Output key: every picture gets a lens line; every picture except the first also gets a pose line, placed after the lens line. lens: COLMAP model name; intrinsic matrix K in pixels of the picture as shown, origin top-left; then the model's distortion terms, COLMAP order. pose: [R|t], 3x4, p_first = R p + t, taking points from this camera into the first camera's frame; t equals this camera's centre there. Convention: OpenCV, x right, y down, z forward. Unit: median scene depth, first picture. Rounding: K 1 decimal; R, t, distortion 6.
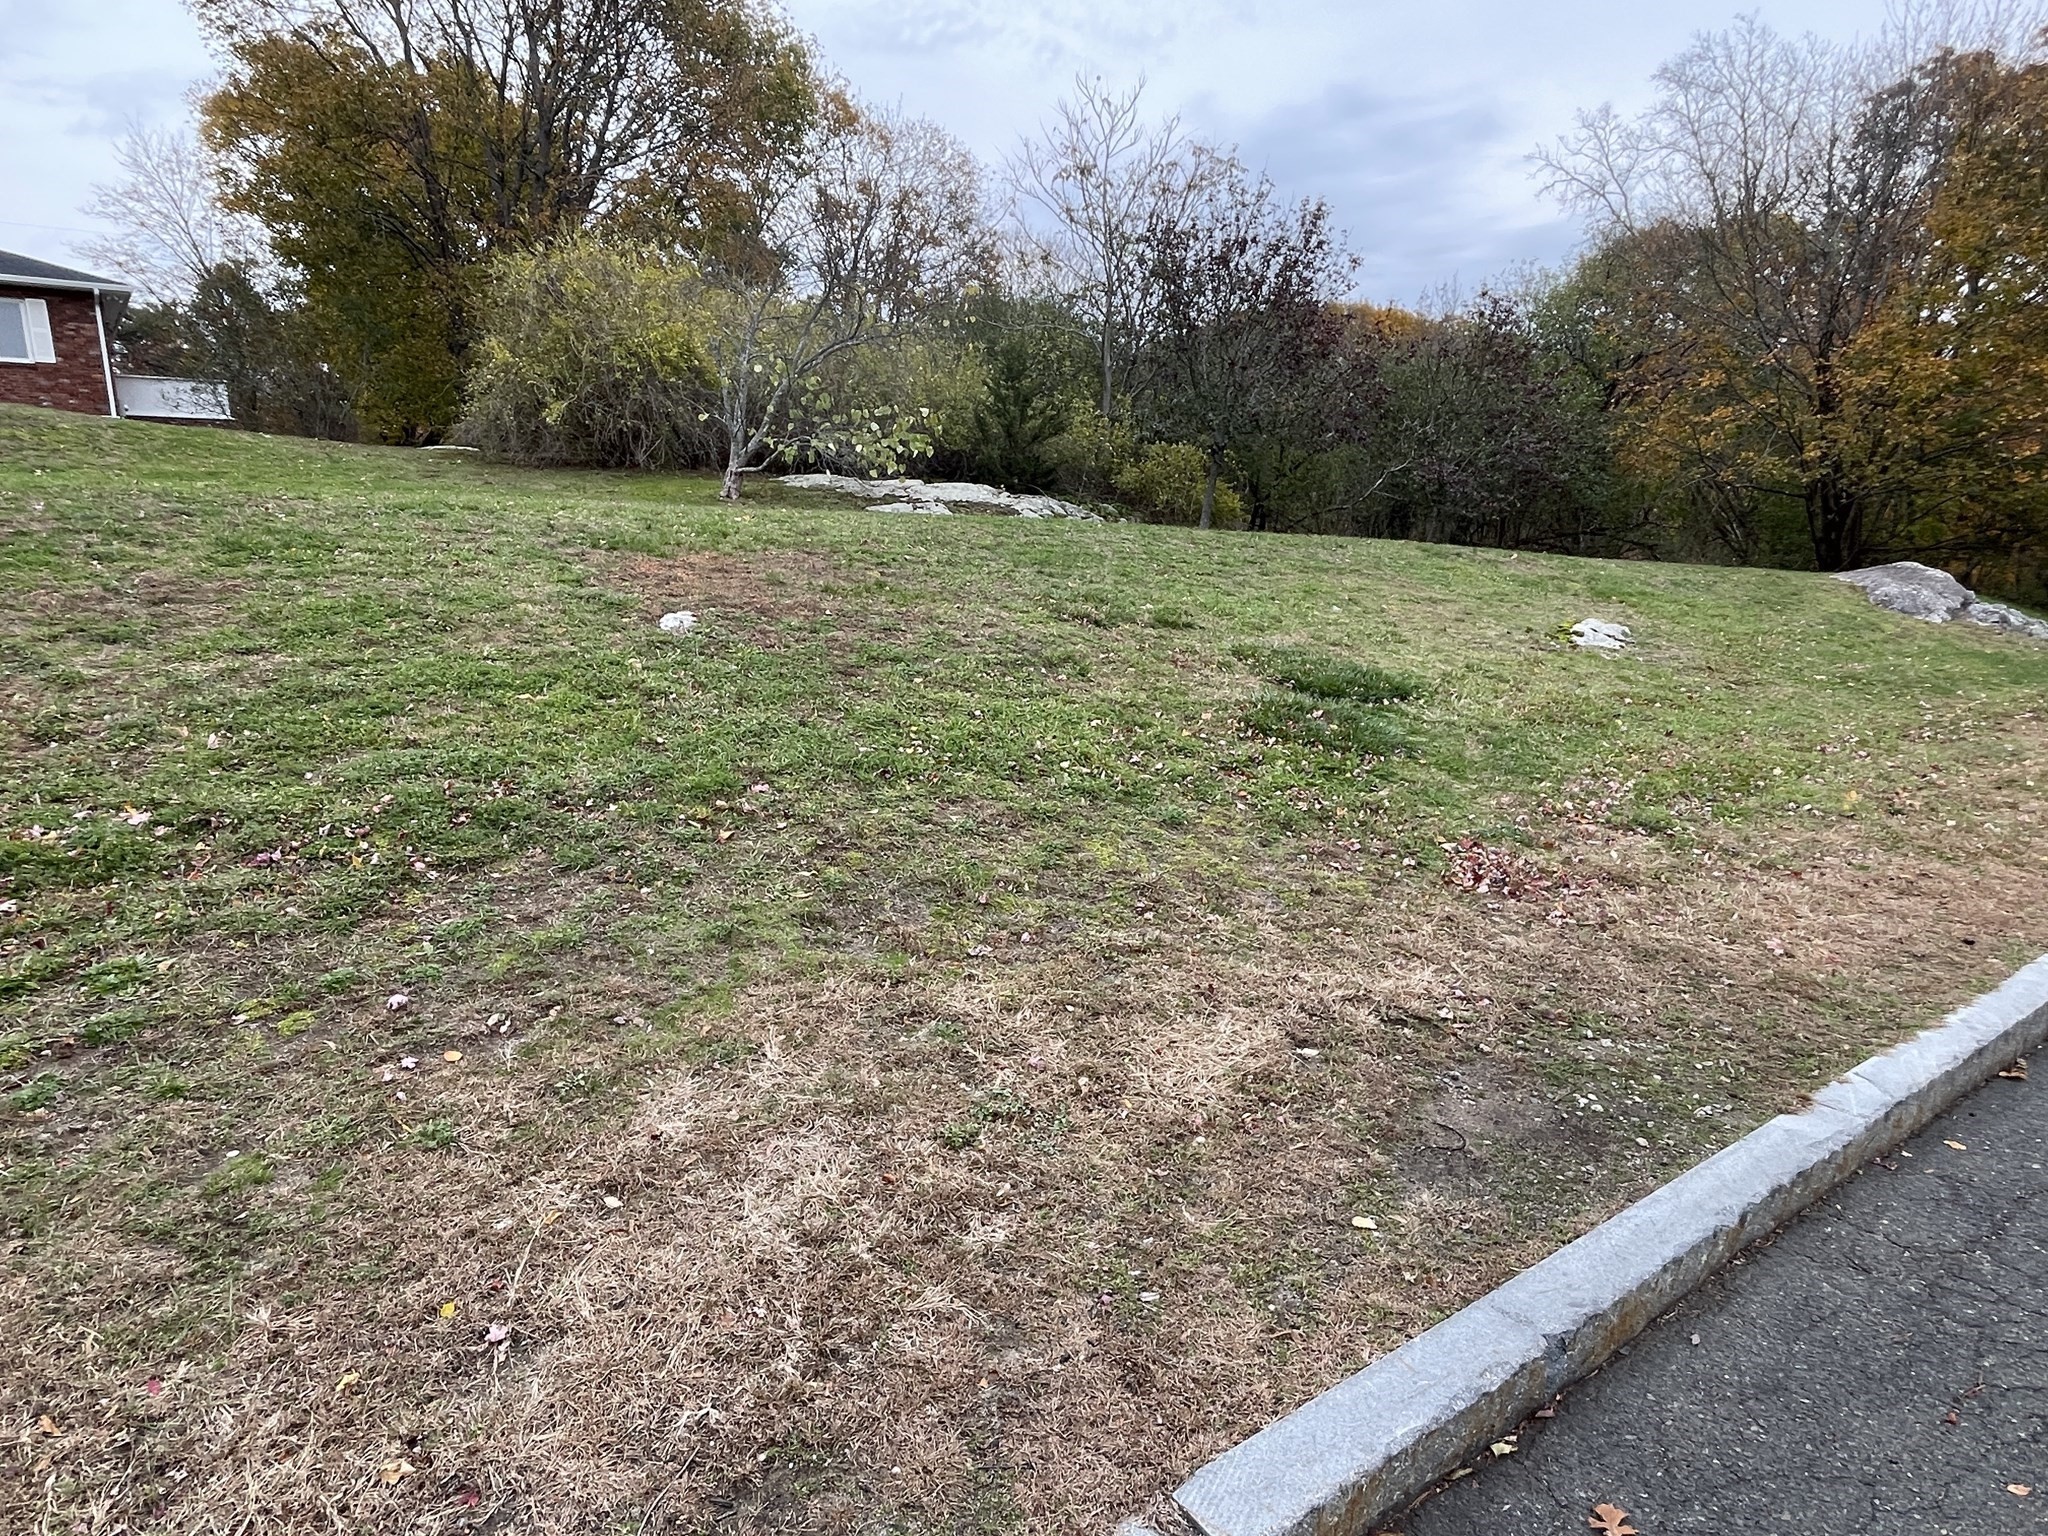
lens RADIAL K [[1195.1, 0, 1044.0], [0, 1195.1, 757.3], [0, 0, 1]] dist [-0.011469, 0.002107]
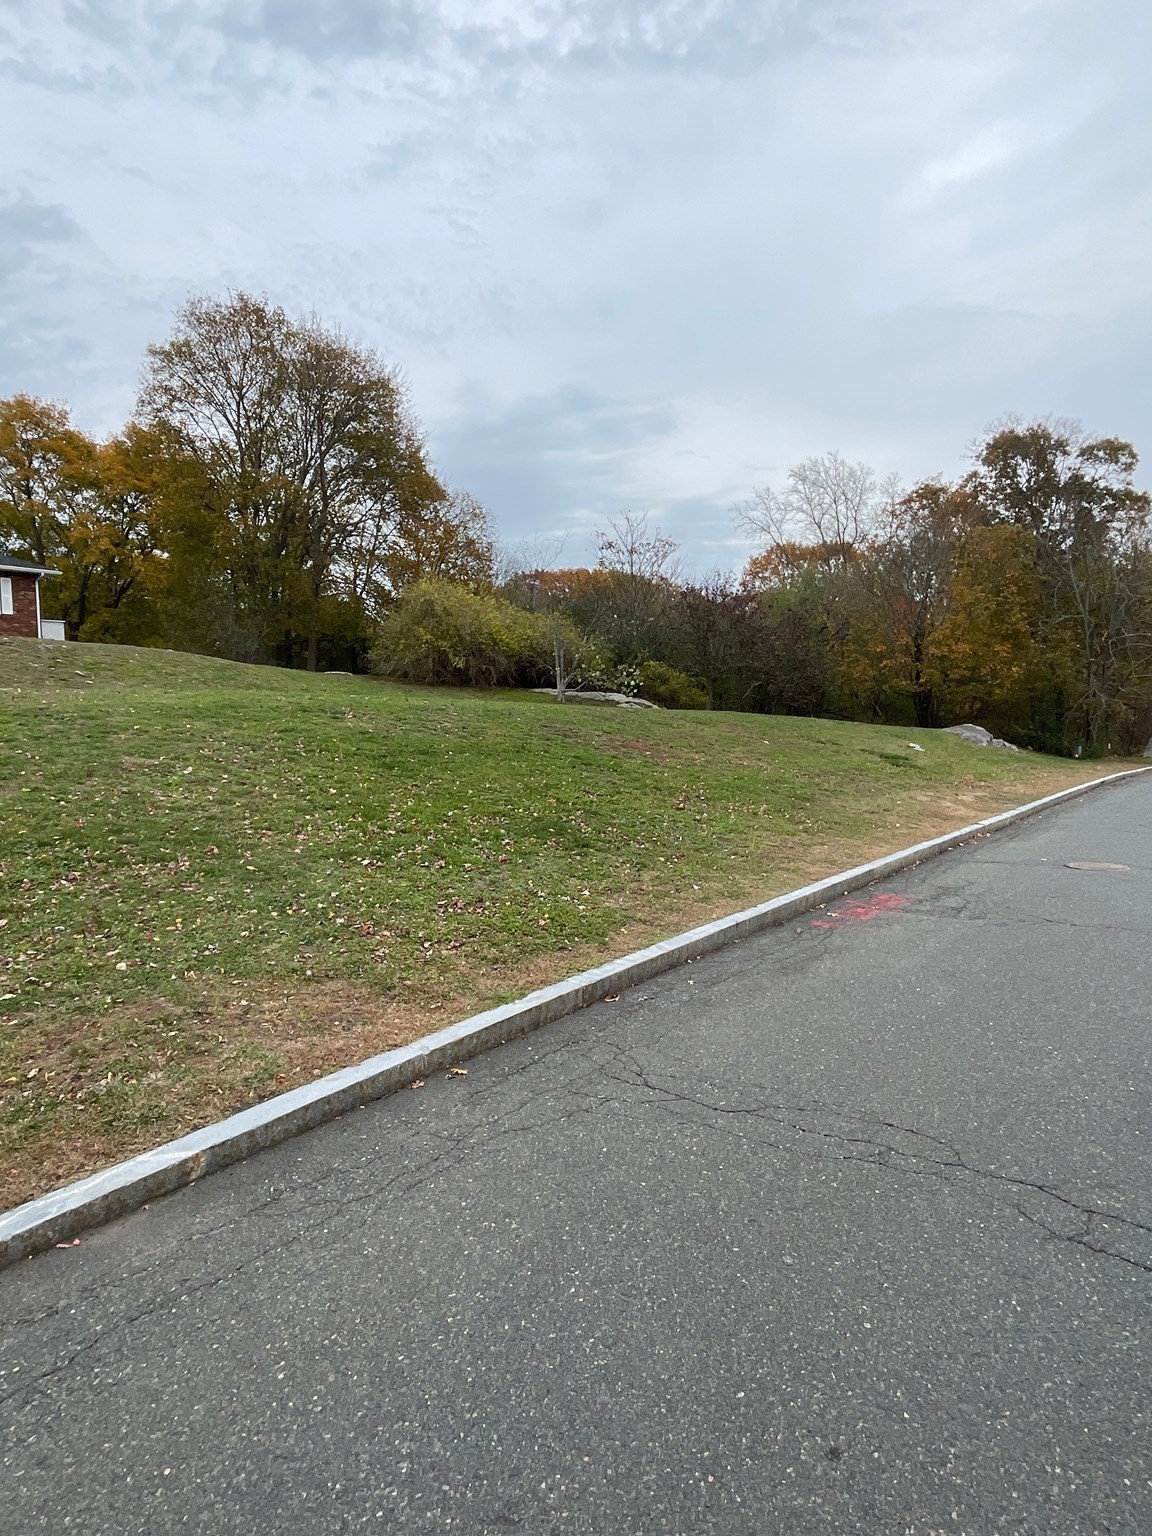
lens RADIAL K [[896.3, 0, 577.5], [0, 896.3, 754.2], [0, 0, 1]] dist [-0.011469, 0.002107]
pose [[0.958753, -0.014011, 0.283895, -0.245074], [0.050797, 0.991151, -0.122635, 0.036969], [-0.279665, 0.131998, 0.950981, -0.232651]]
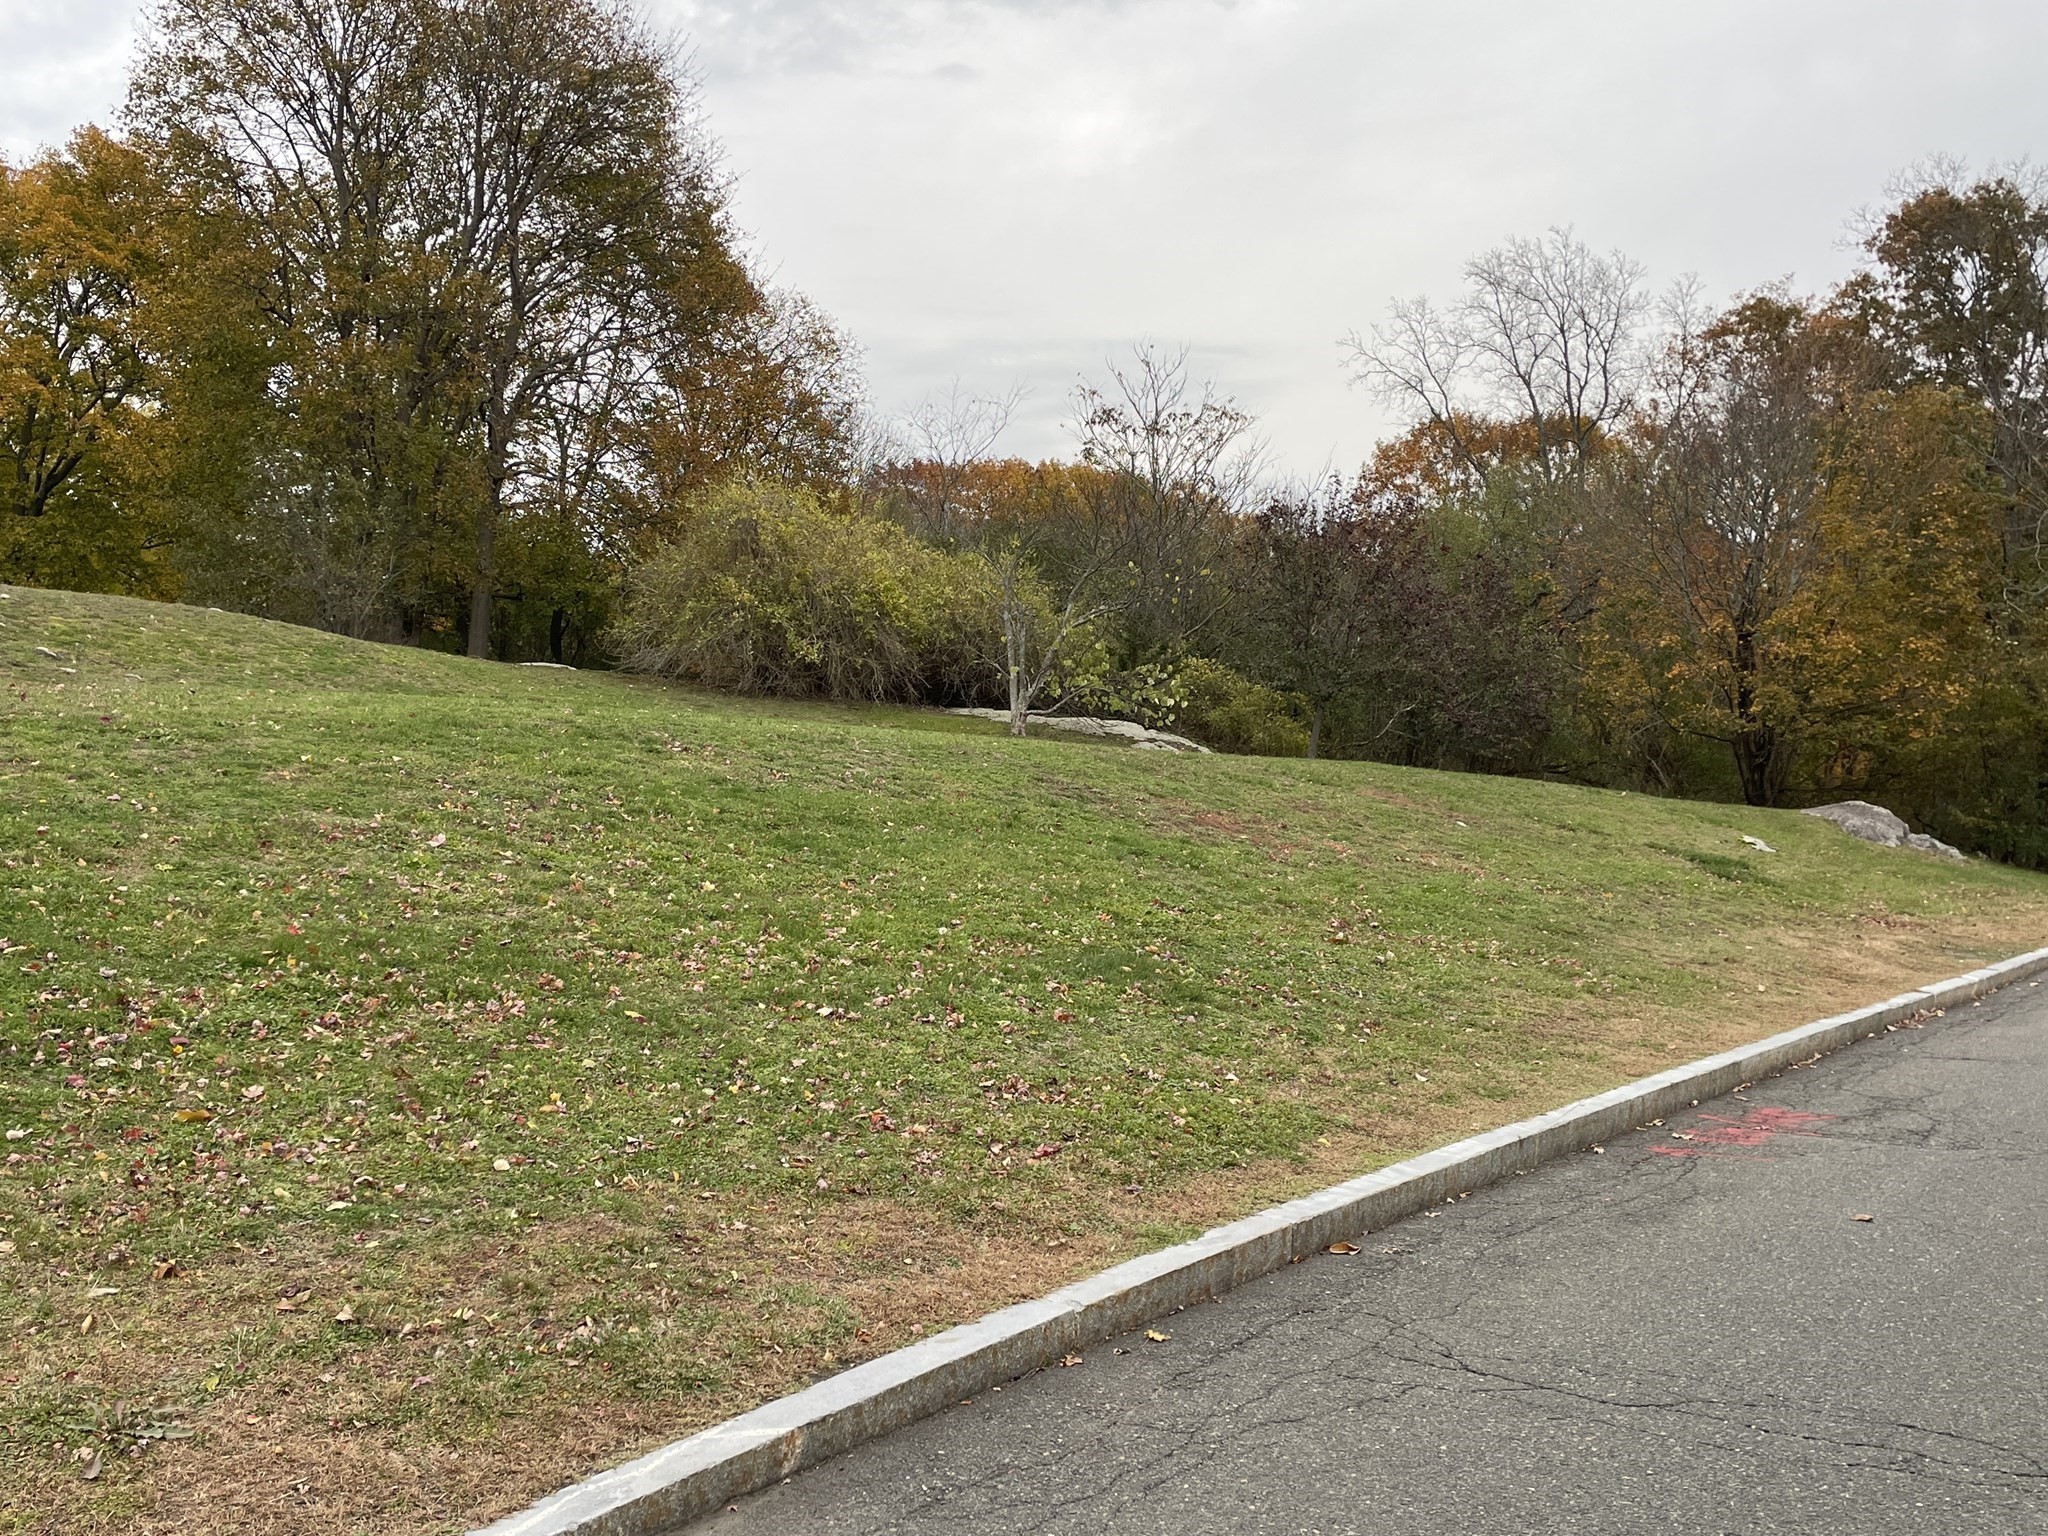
lens RADIAL K [[1924.4, 0, 1001.7], [0, 1924.4, 757.8], [0, 0, 1]] dist [0.039539, 0.000000]
pose [[0.956183, 0.021427, 0.291984, -0.272042], [0.030184, 0.984789, -0.171112, 0.042196], [-0.291209, 0.172428, 0.940992, -0.249275]]
